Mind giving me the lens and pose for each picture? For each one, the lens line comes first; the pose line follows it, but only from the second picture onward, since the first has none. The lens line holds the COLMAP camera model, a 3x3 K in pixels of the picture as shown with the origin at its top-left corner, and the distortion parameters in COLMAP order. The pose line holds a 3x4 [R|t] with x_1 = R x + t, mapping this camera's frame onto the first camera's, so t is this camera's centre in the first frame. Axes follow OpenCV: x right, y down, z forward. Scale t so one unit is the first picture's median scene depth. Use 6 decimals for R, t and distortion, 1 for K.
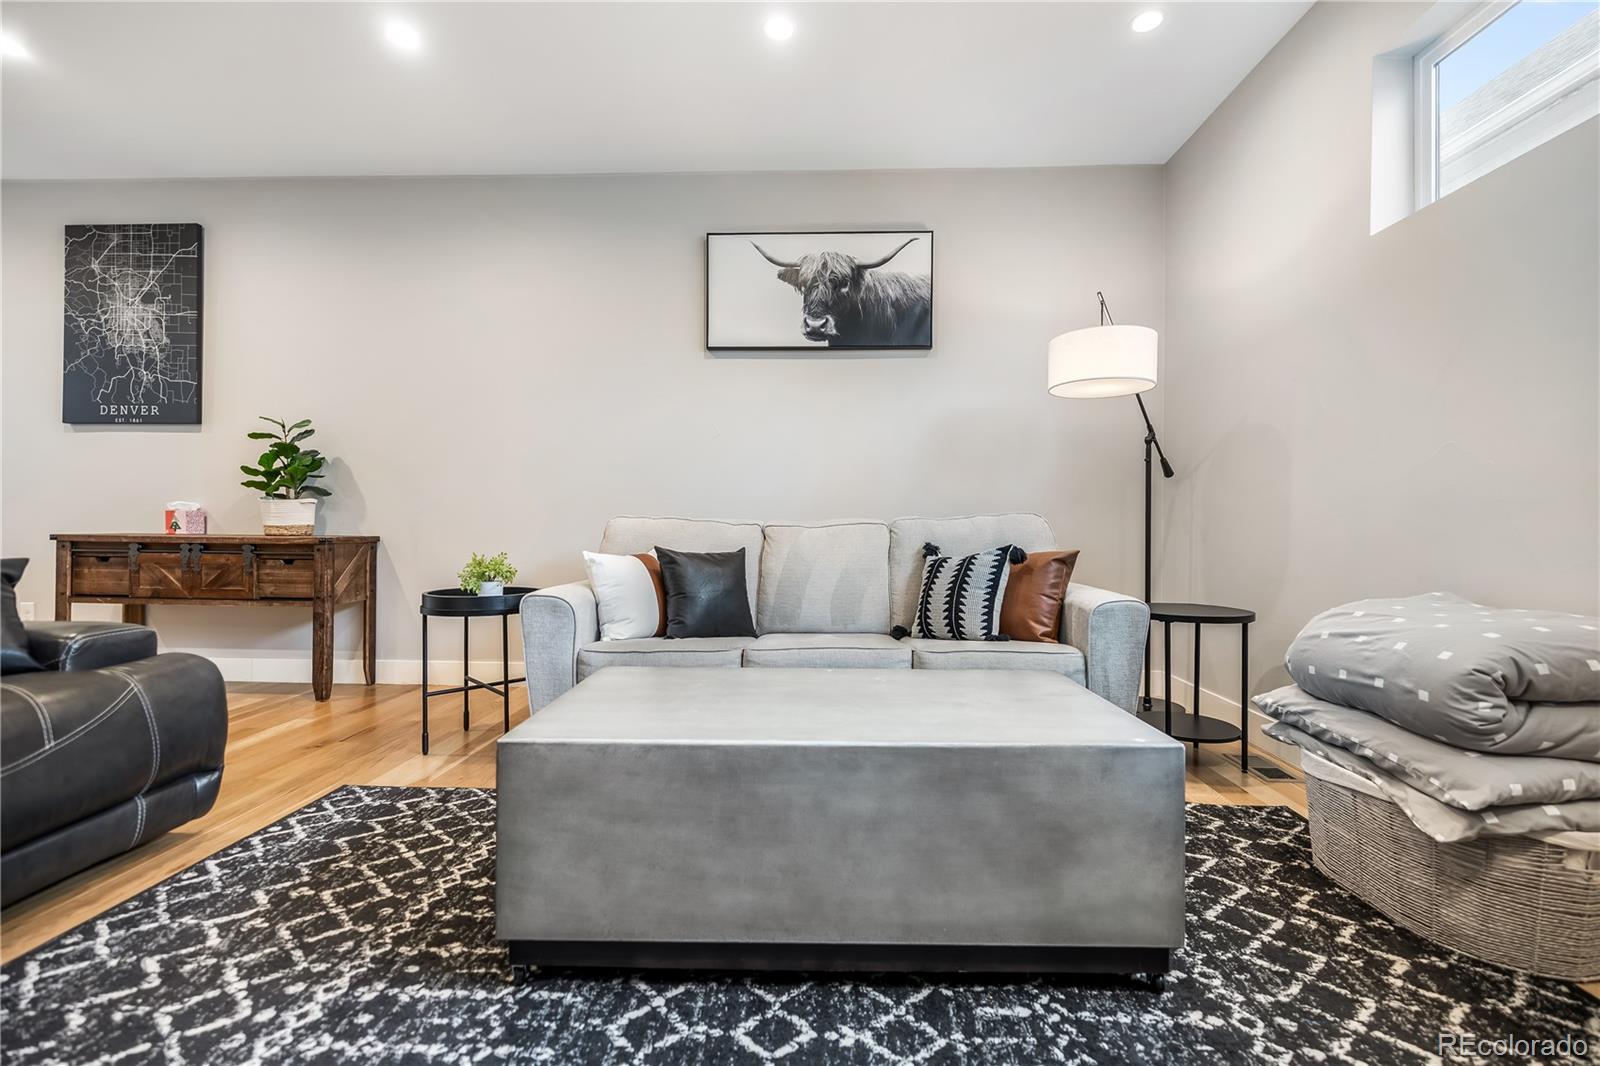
lens RADIAL K [[686.0, 0, 802.7], [0, 686.0, 523.5], [0, 0, 1]] dist [0.000432, 0.000117]
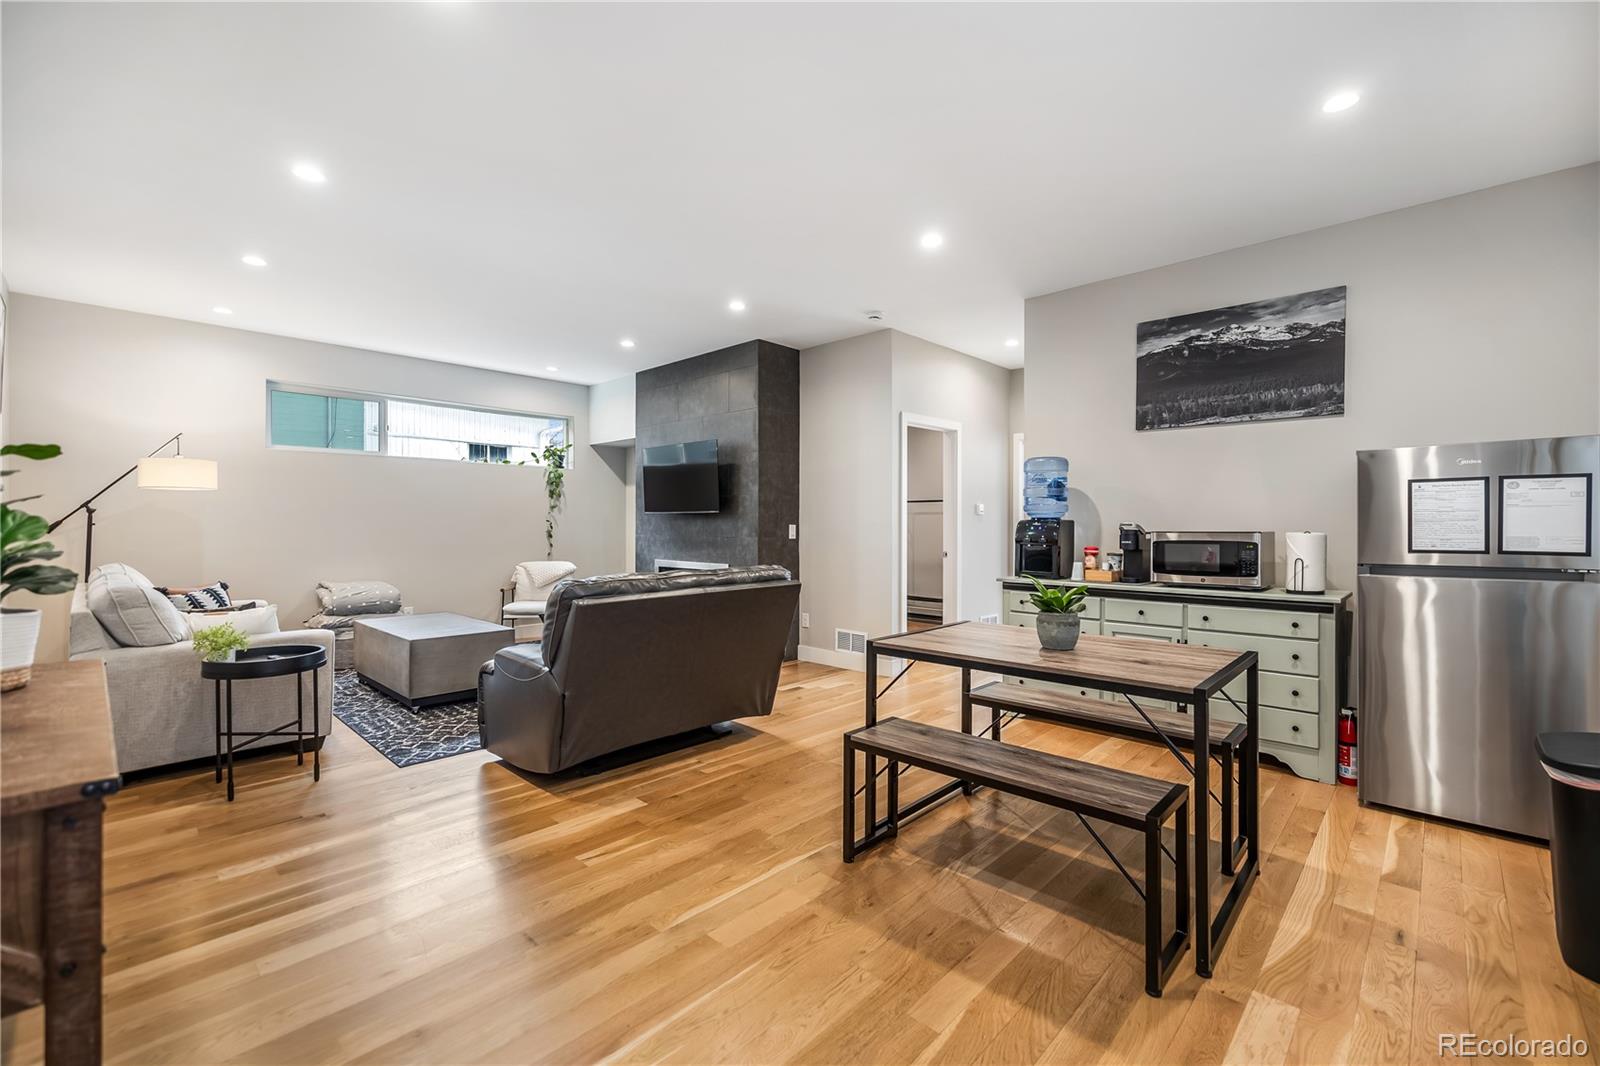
lens RADIAL K [[676.8, 0, 807.5], [0, 676.8, 526.9], [0, 0, 1]] dist [0.000510, 0.000009]
pose [[-0.751946, -0.011792, 0.659119, -2.550068], [-0.010264, 0.999928, 0.006180, -0.174383], [-0.659145, -0.002118, -0.752013, 1.692782]]
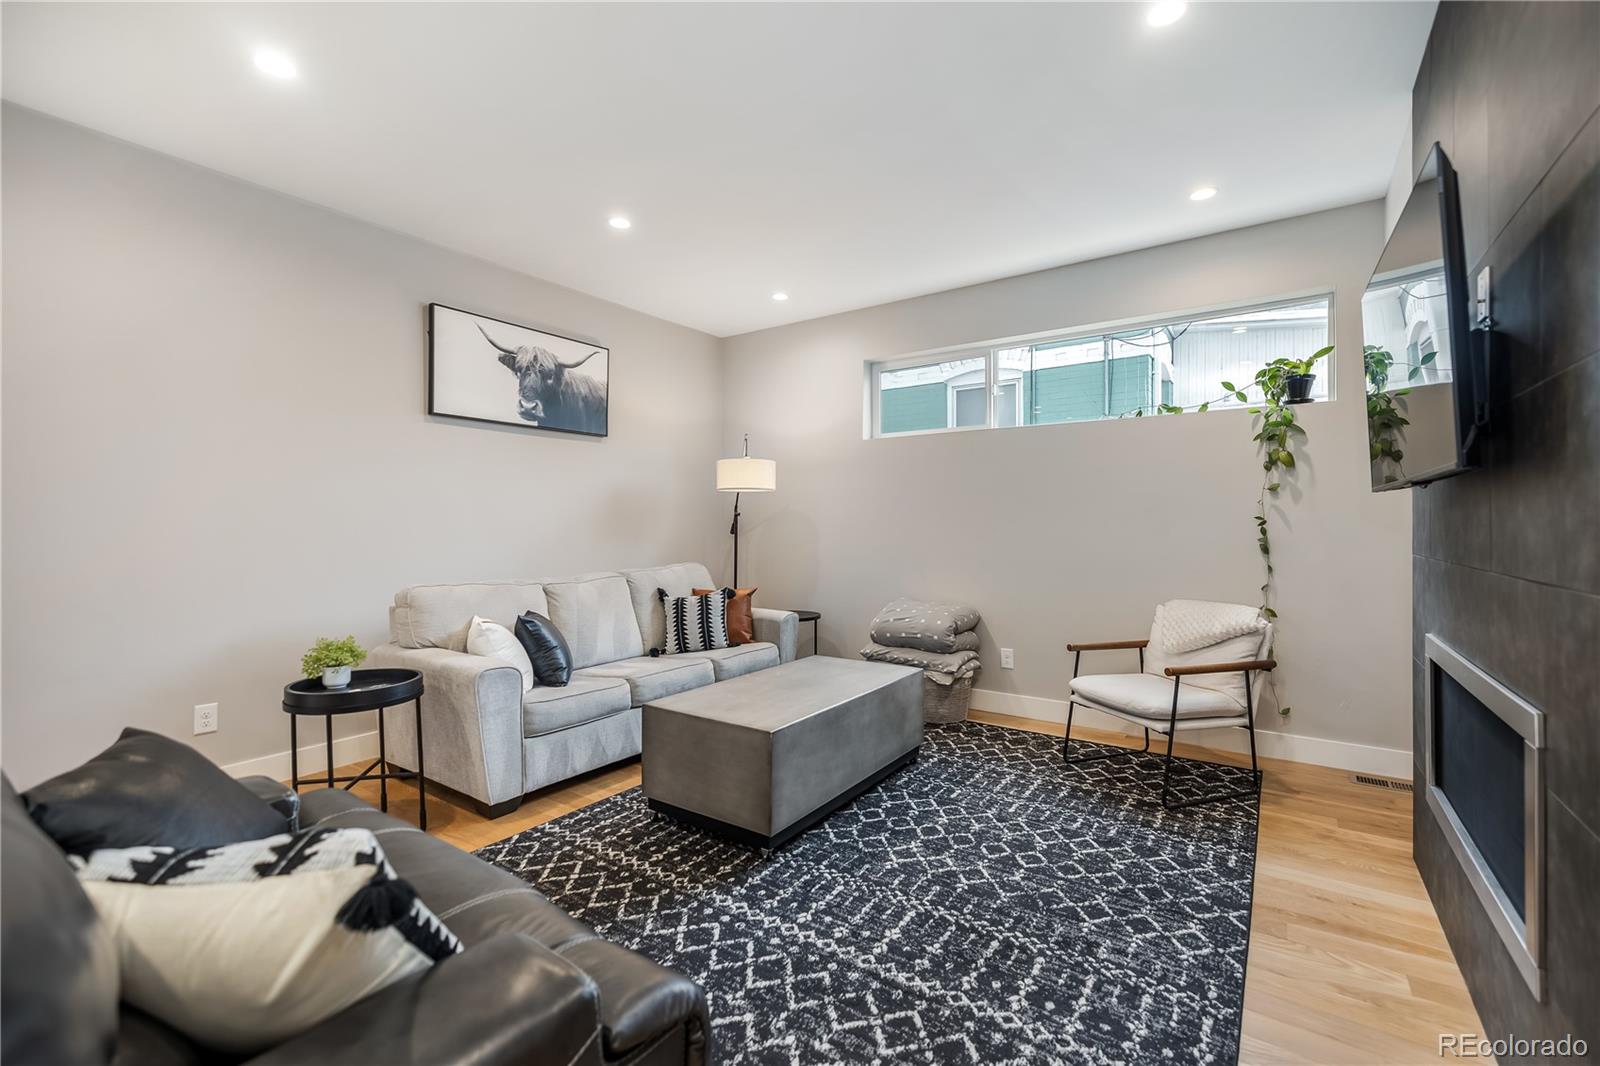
lens RADIAL K [[680.0, 0, 805.7], [0, 680.0, 523.5], [0, 0, 1]] dist [0.000818, -0.000001]
pose [[0.542250, -0.004571, 0.840205, -1.238733], [0.002041, 0.999989, 0.004123, -0.164383], [-0.840215, -0.000521, 0.542254, -0.054526]]
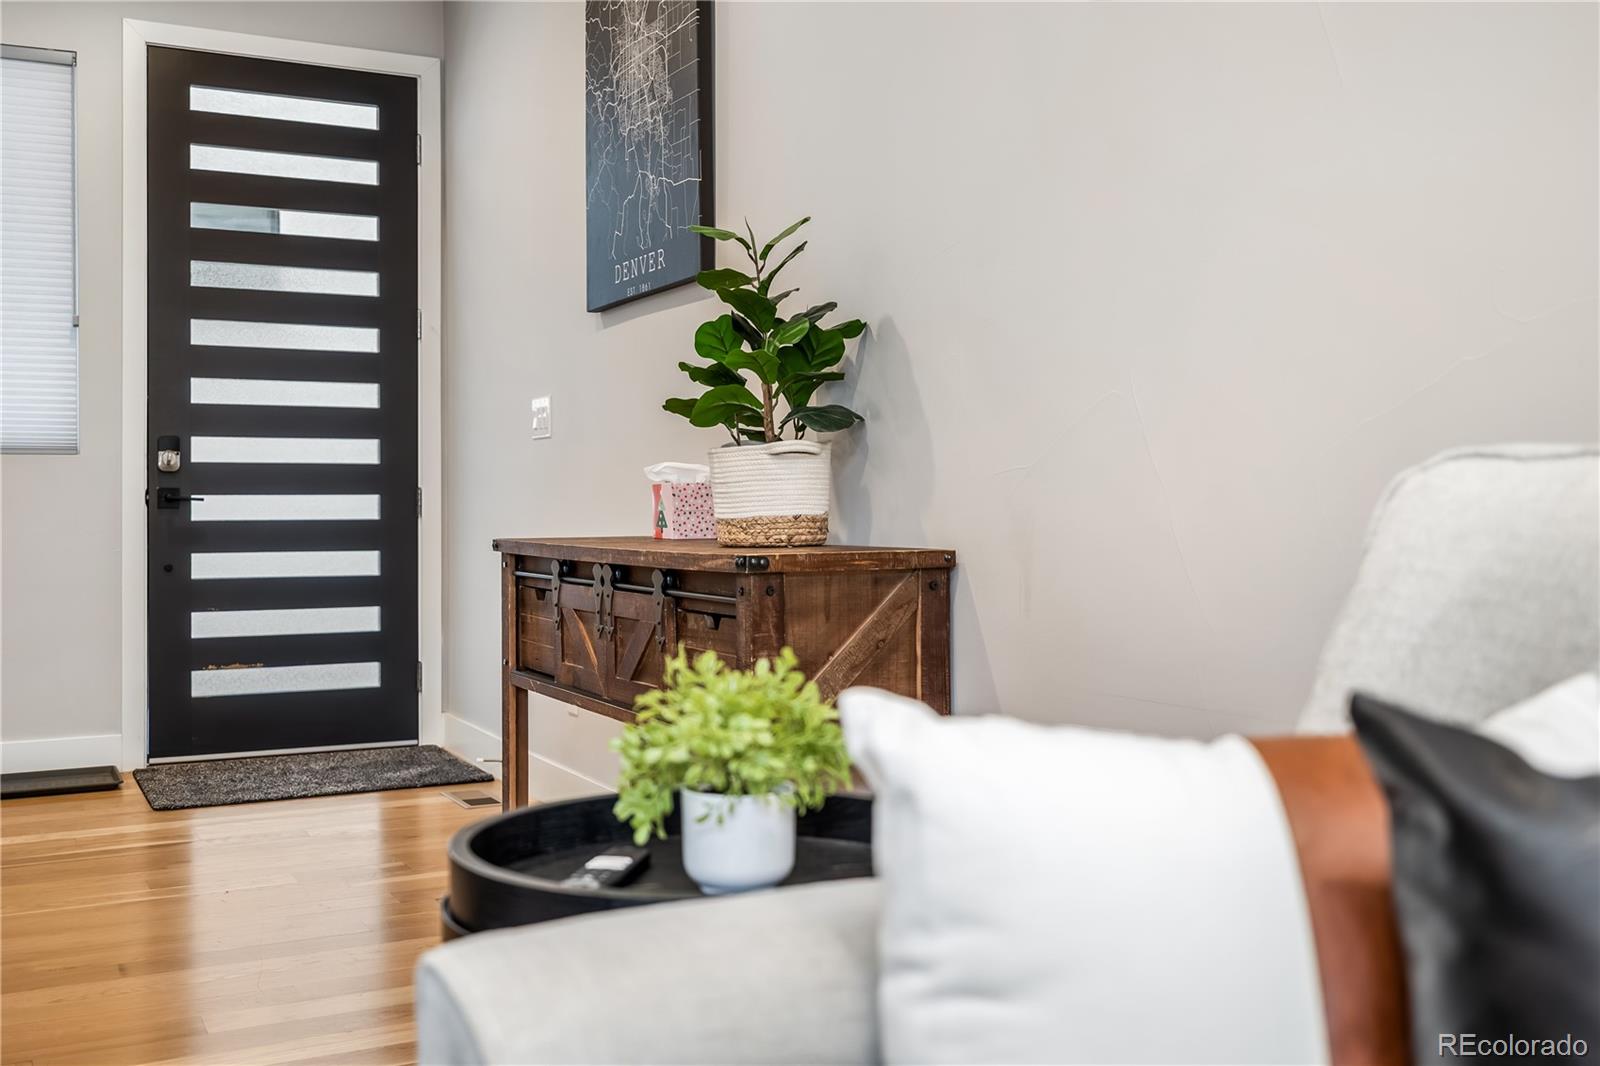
lens RADIAL K [[1574.2, 0, 797.5], [0, 1574.2, 513.5], [0, 0, 1]] dist [-0.004032, 0.000049]
pose [[0.491370, -0.007997, -0.870914, -0.036097], [0.010165, 0.999942, -0.003447, 0.006297], [0.870891, -0.007160, 0.491423, 1.060381]]
